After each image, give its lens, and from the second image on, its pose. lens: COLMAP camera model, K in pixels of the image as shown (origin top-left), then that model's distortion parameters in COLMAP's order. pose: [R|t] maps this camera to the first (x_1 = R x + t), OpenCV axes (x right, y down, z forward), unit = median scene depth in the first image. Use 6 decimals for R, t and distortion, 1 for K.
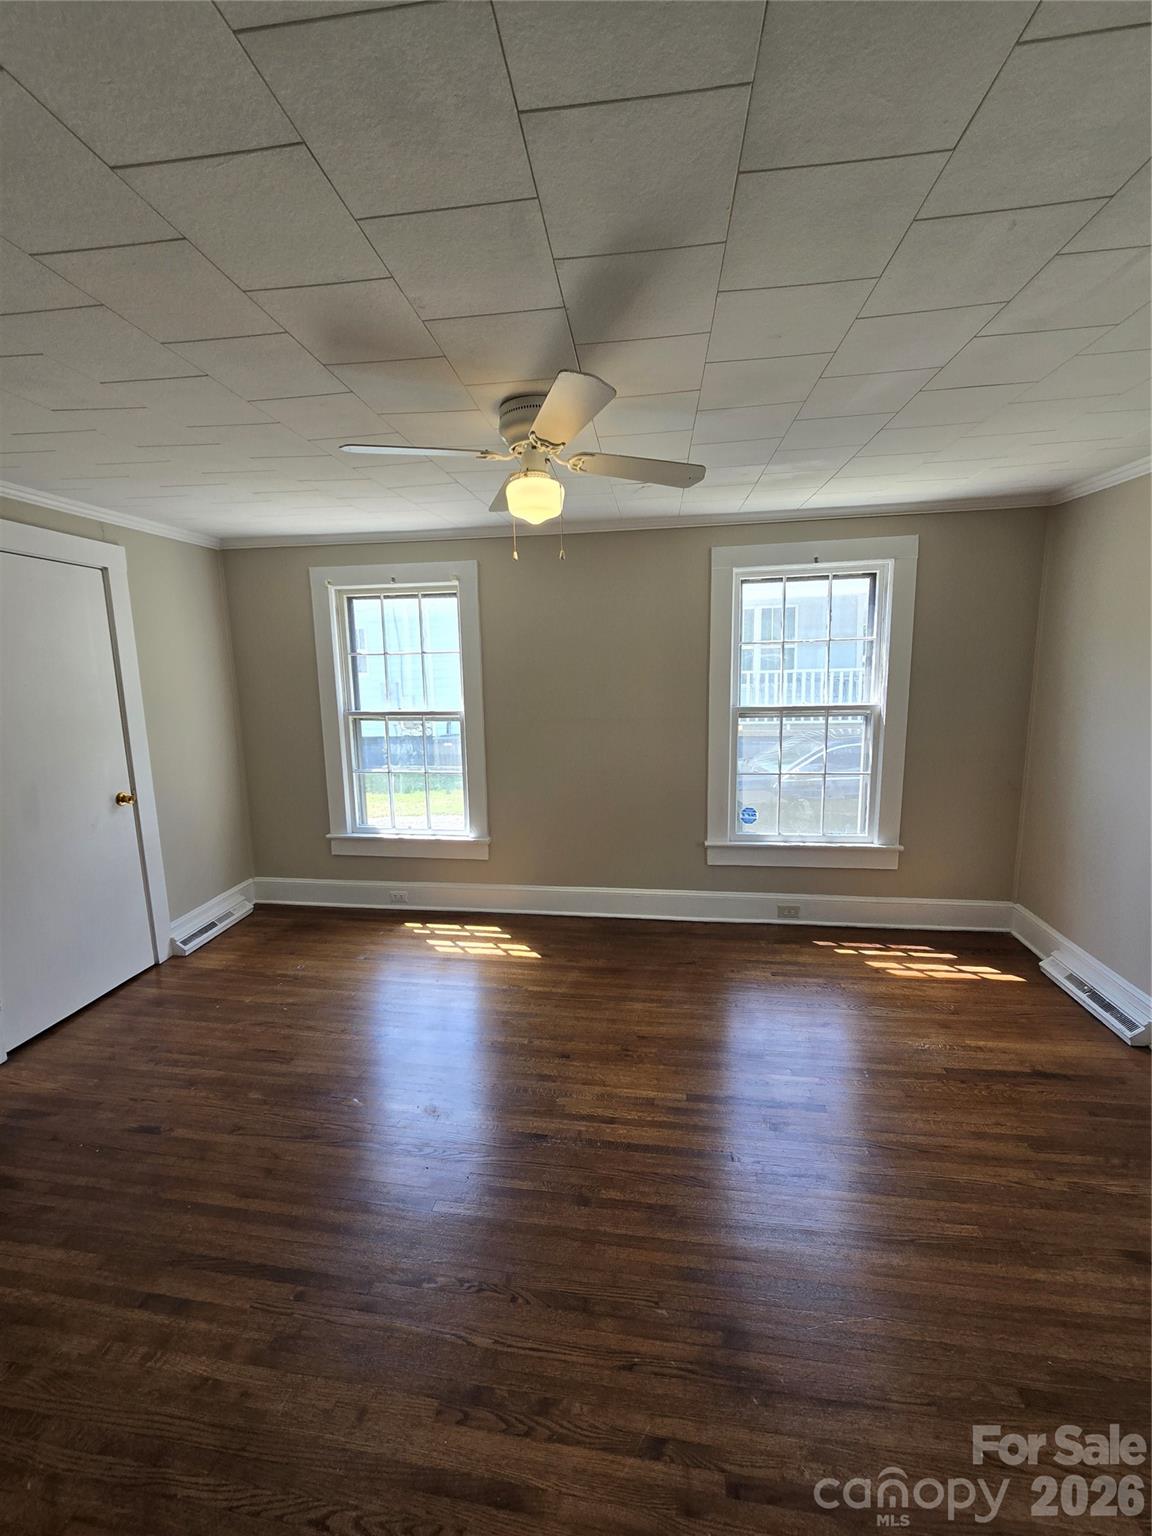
lens RADIAL K [[628.3, 0, 570.4], [0, 628.3, 764.3], [0, 0, 1]] dist [-0.011573, 0.005985]
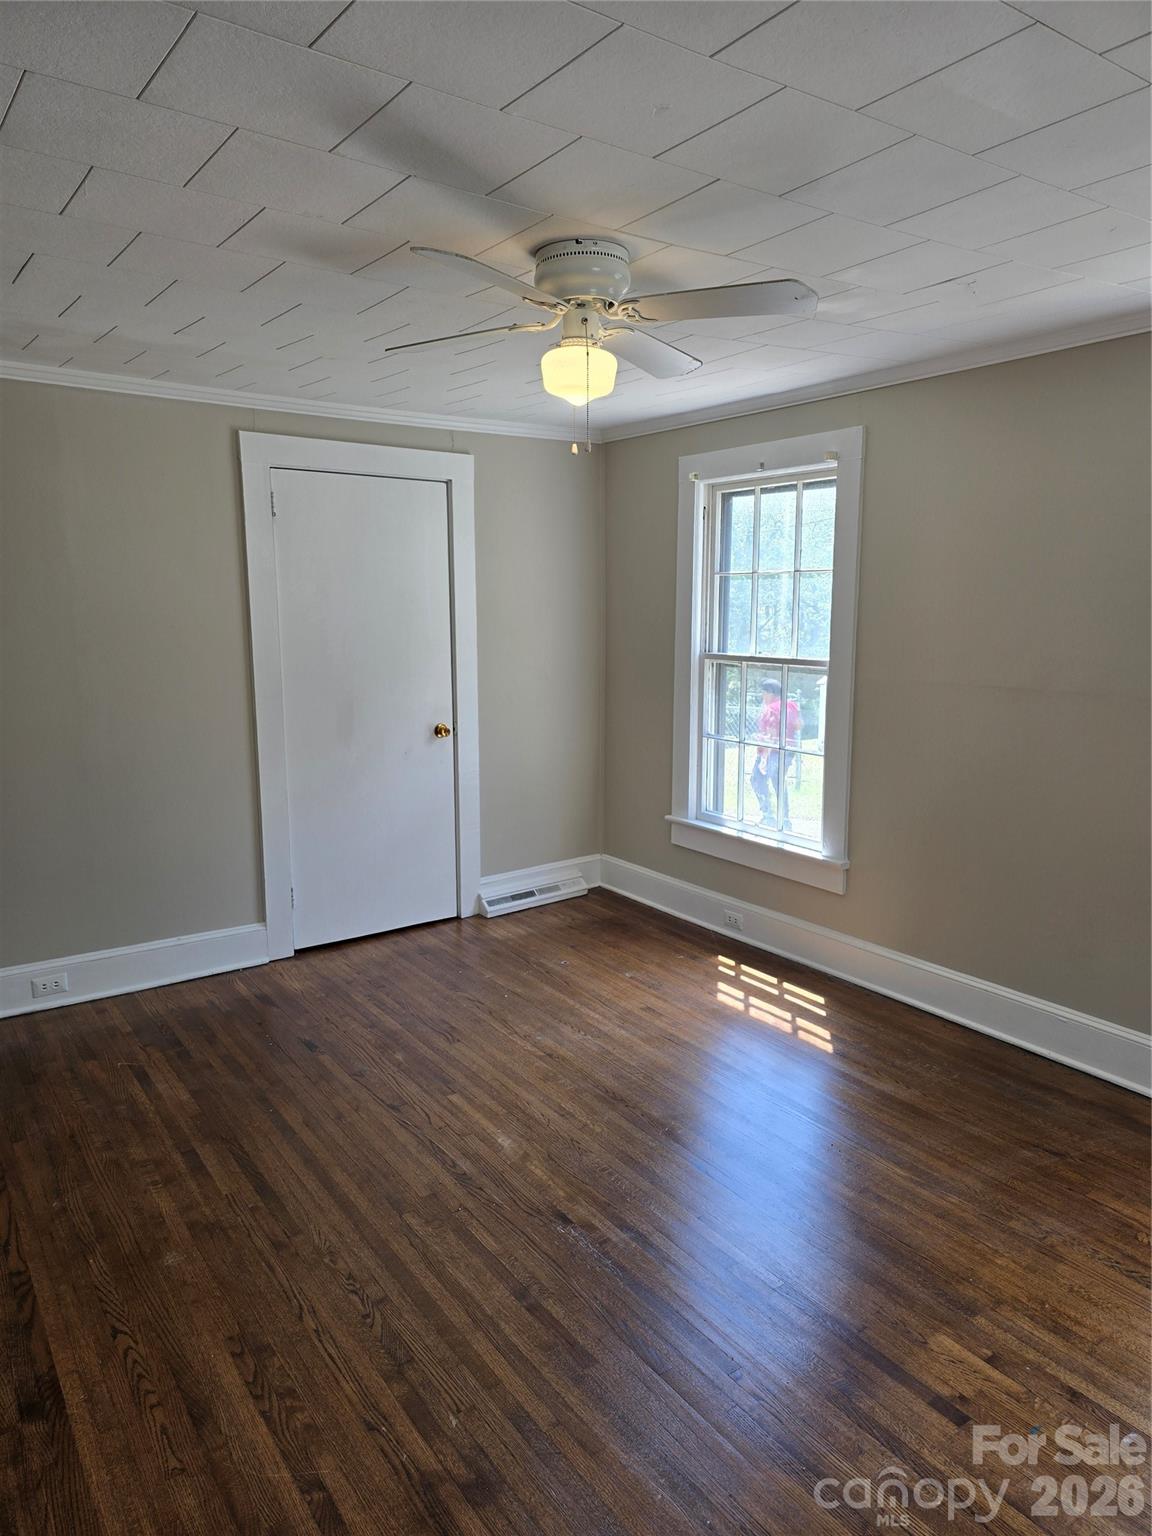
lens RADIAL K [[1033.6, 0, 582.1], [0, 1033.6, 762.9], [0, 0, 1]] dist [0.075367, -0.067107]
pose [[0.689991, 0.129908, -0.712065, 0.517892], [-0.122080, 0.990556, 0.062419, -0.018320], [0.713448, 0.043860, 0.699334, 0.075652]]
